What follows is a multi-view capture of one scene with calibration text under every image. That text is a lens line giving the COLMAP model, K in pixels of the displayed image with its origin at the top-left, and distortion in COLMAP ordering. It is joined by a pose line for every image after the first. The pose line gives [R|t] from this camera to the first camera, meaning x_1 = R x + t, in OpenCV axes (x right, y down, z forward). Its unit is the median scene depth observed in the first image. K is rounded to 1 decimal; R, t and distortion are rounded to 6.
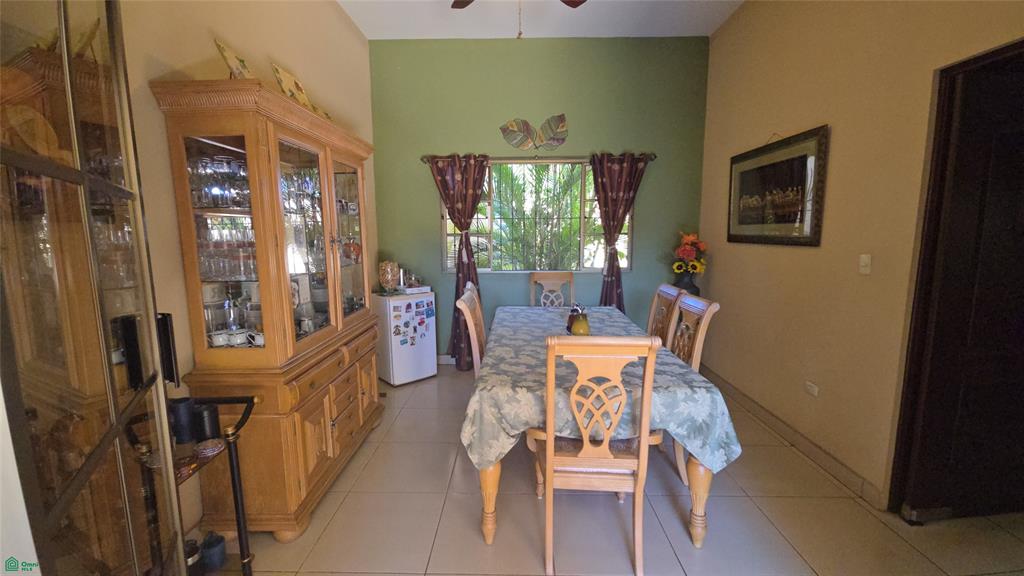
lens RADIAL K [[417.8, 0, 505.9], [0, 417.8, 286.4], [0, 0, 1]] dist [-0.004363, -0.002668]
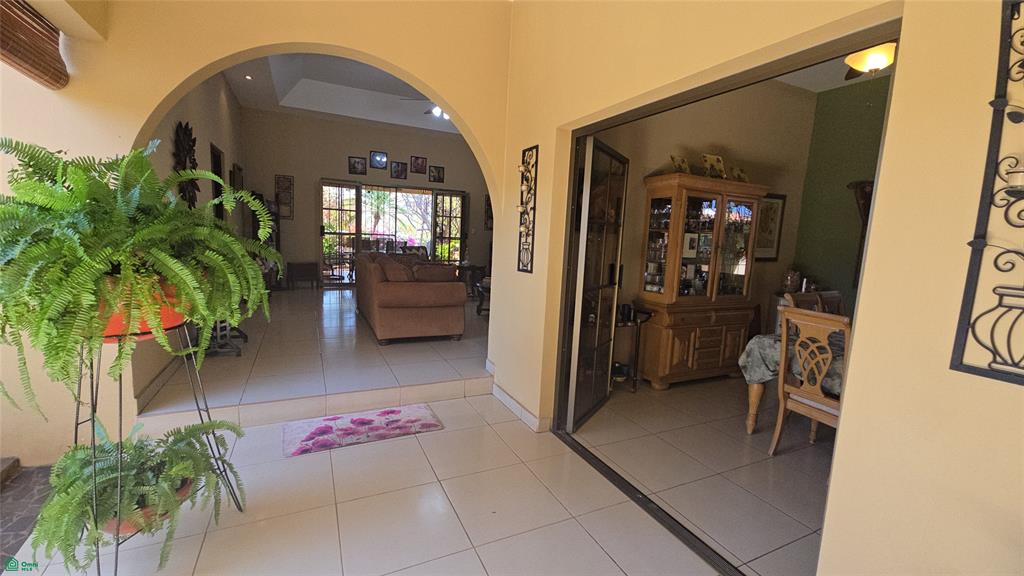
lens RADIAL K [[417.8, 0, 510.5], [0, 417.8, 285.4], [0, 0, 1]] dist [-0.004363, -0.002668]
pose [[0.469175, 0.140952, -0.871784, 0.931191], [-0.170852, 0.983017, 0.066987, 0.096694], [0.866421, 0.117517, 0.485289, -0.730097]]
